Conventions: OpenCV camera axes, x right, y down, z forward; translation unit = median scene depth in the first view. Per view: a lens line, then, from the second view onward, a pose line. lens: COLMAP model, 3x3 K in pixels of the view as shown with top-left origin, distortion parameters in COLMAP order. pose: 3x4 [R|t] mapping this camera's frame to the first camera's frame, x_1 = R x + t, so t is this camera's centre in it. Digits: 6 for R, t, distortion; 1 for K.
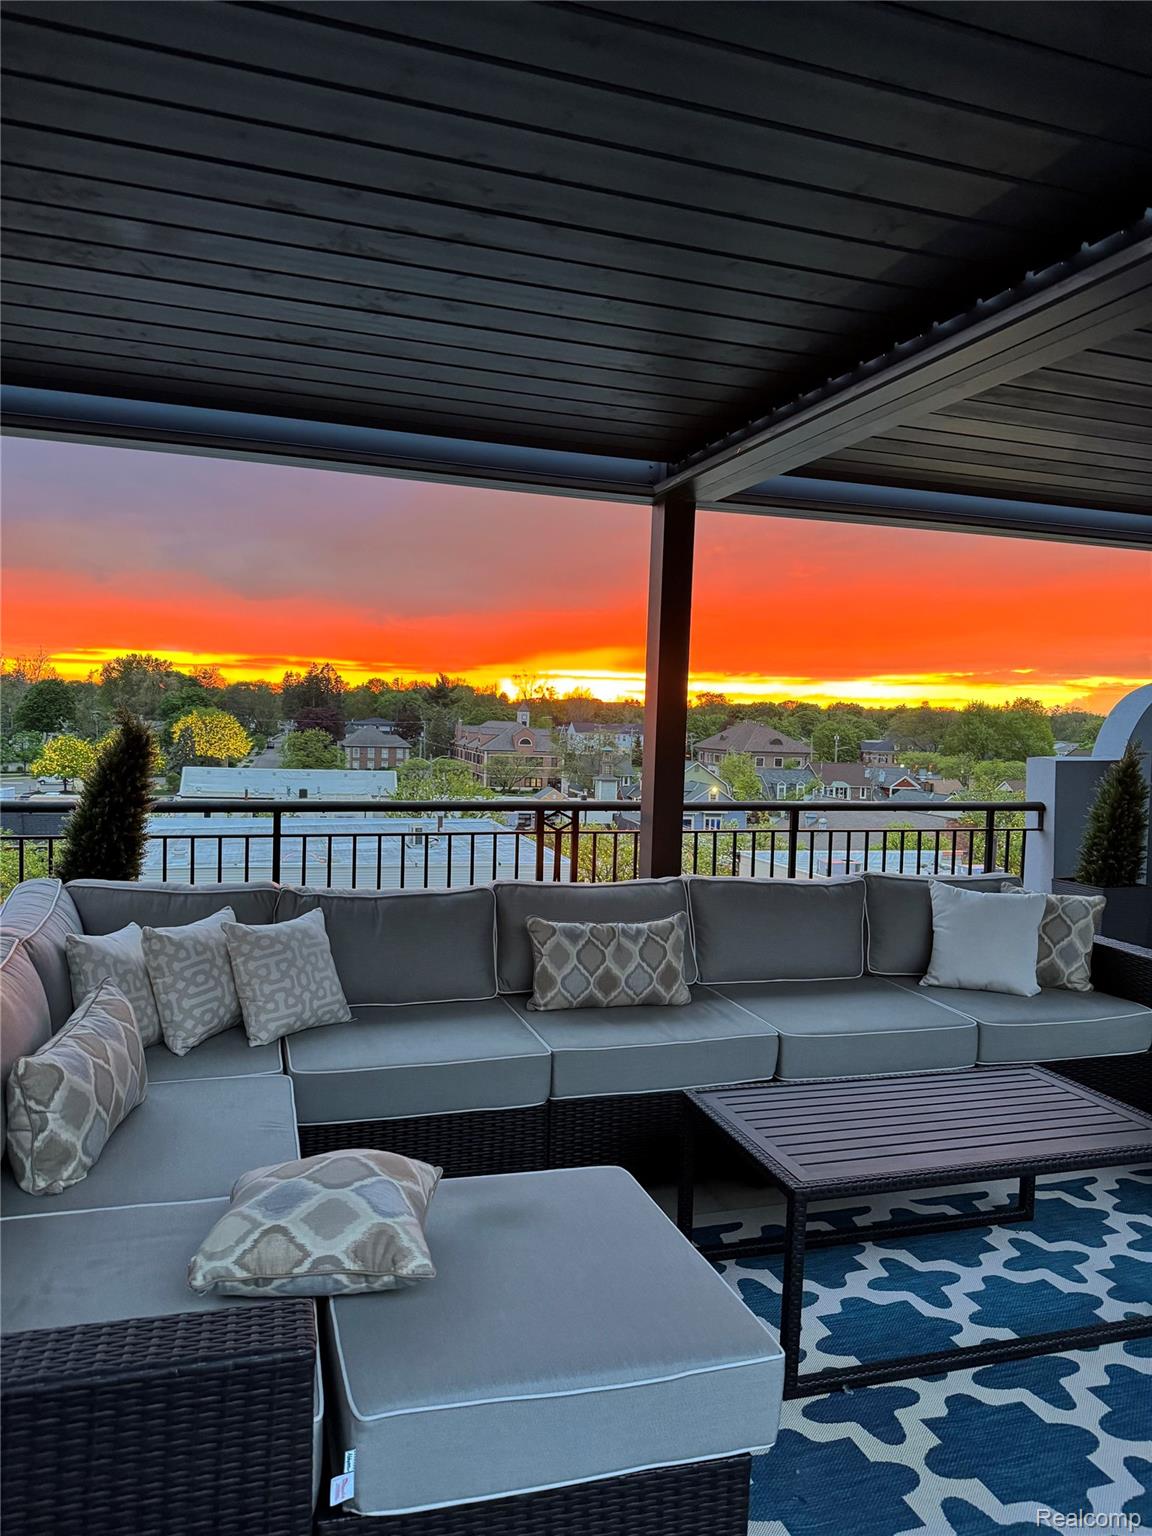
lens RADIAL K [[1080.4, 0, 571.4], [0, 1080.4, 767.1], [0, 0, 1]] dist [0.009456, -0.005478]
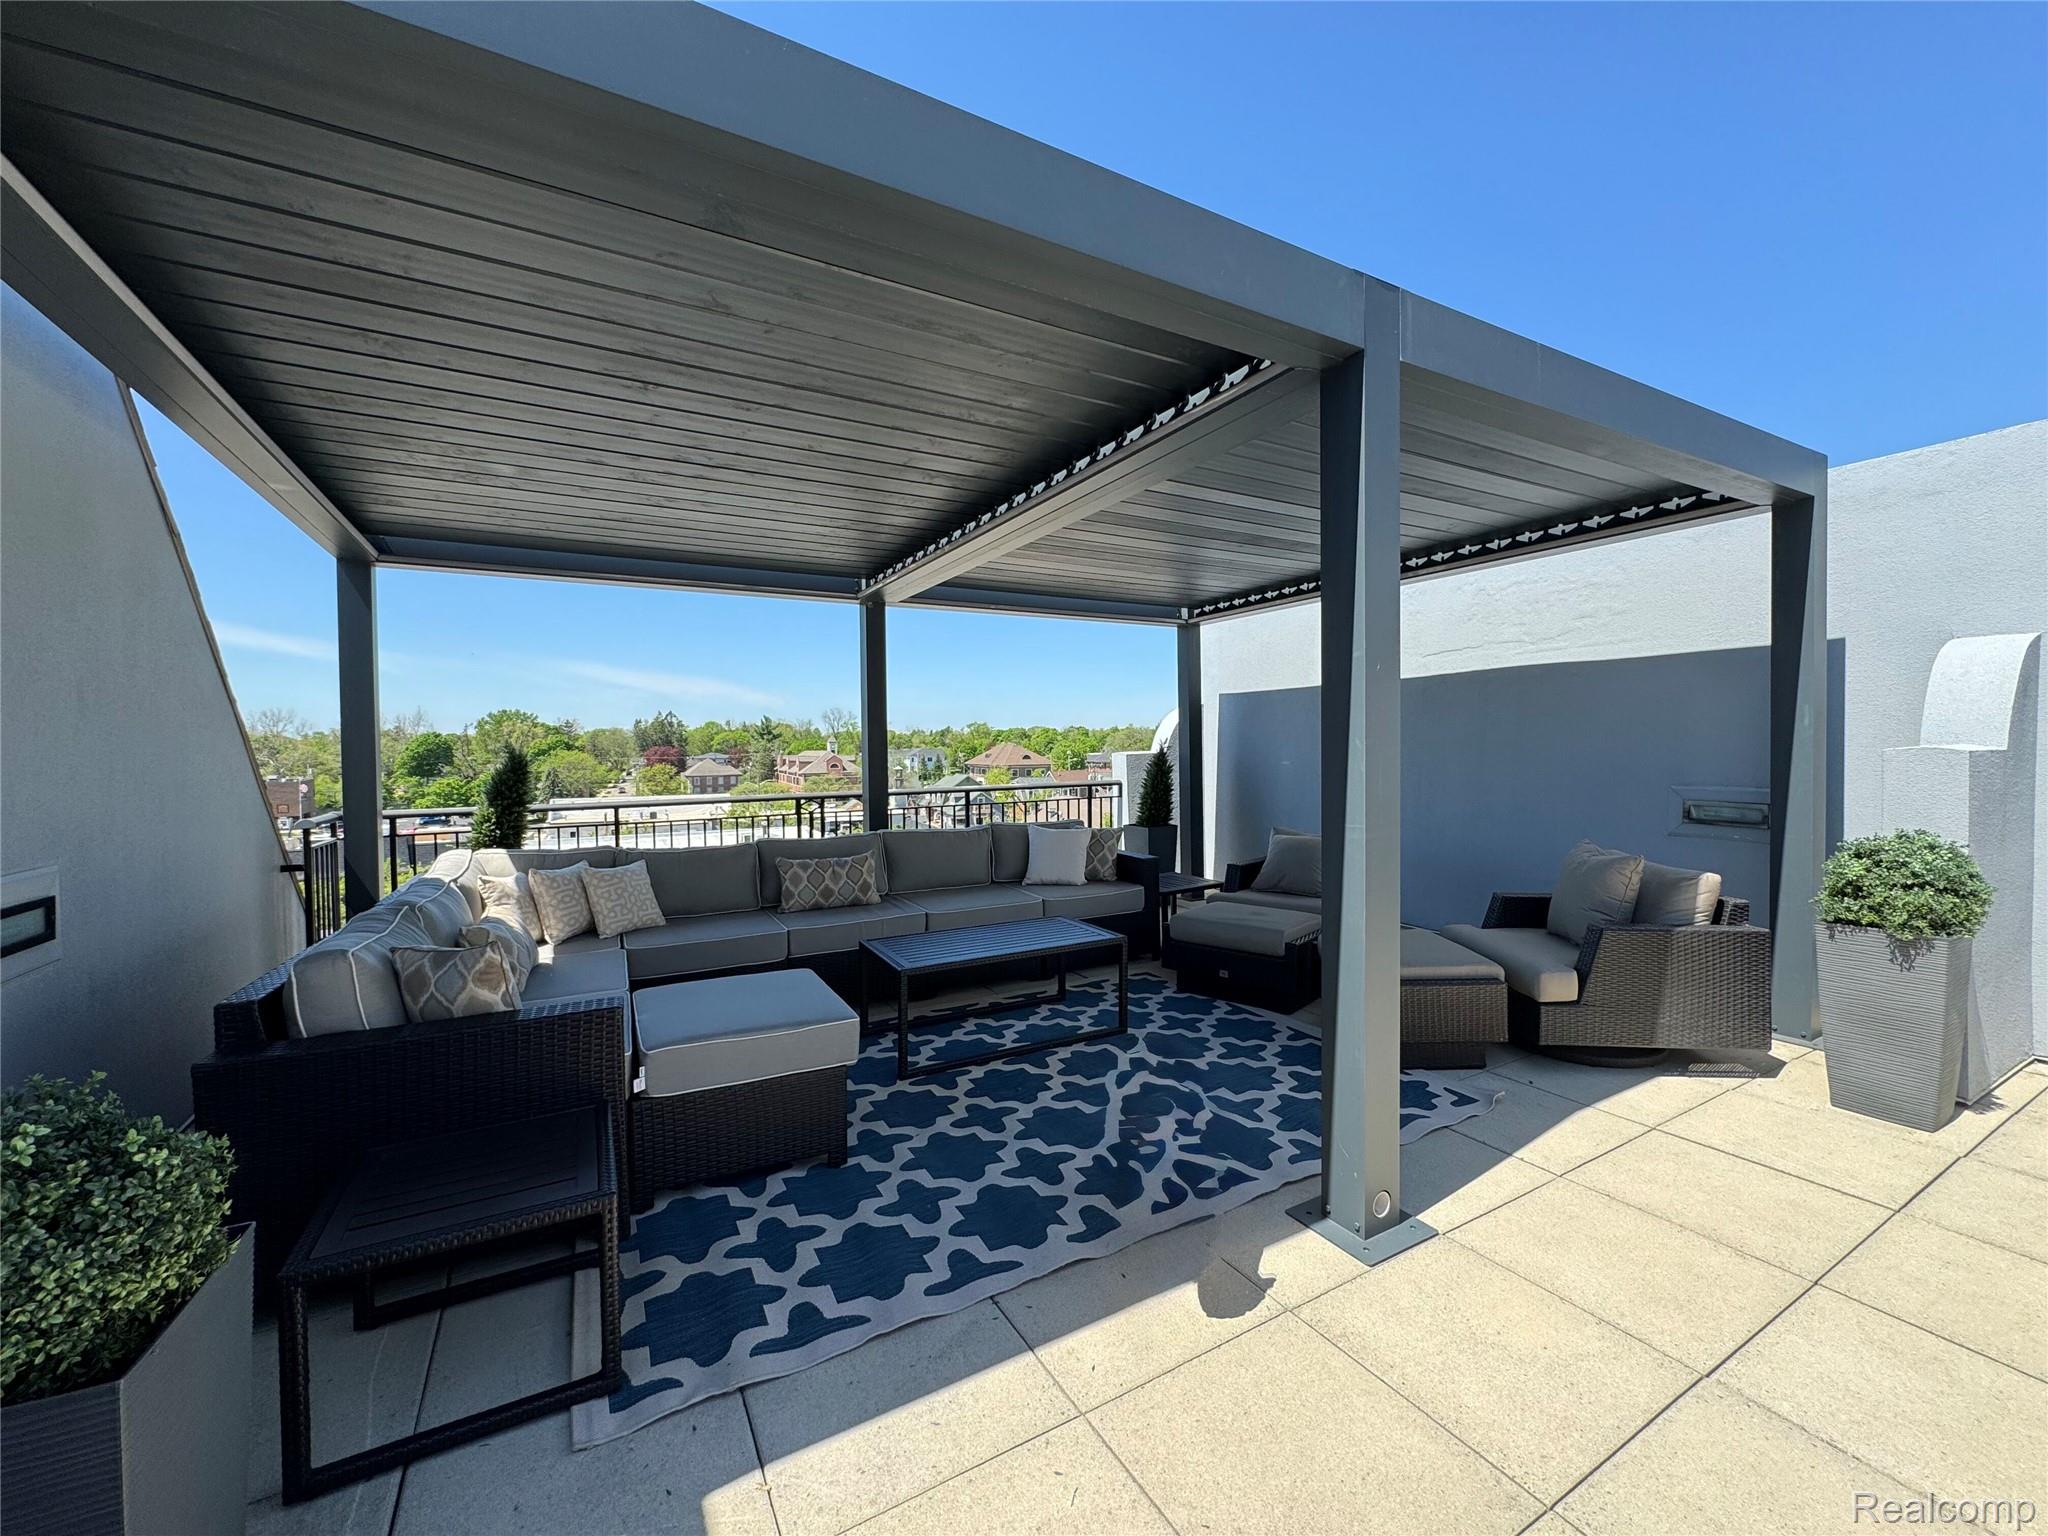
lens RADIAL K [[817.8, 0, 1034.4], [0, 817.8, 765.6], [0, 0, 1]] dist [-0.016600, 0.000089]
pose [[0.980479, -0.048686, 0.190502, 0.117214], [0.052071, 0.998561, -0.012799, 0.033550], [-0.189605, 0.022469, 0.981603, -0.320678]]
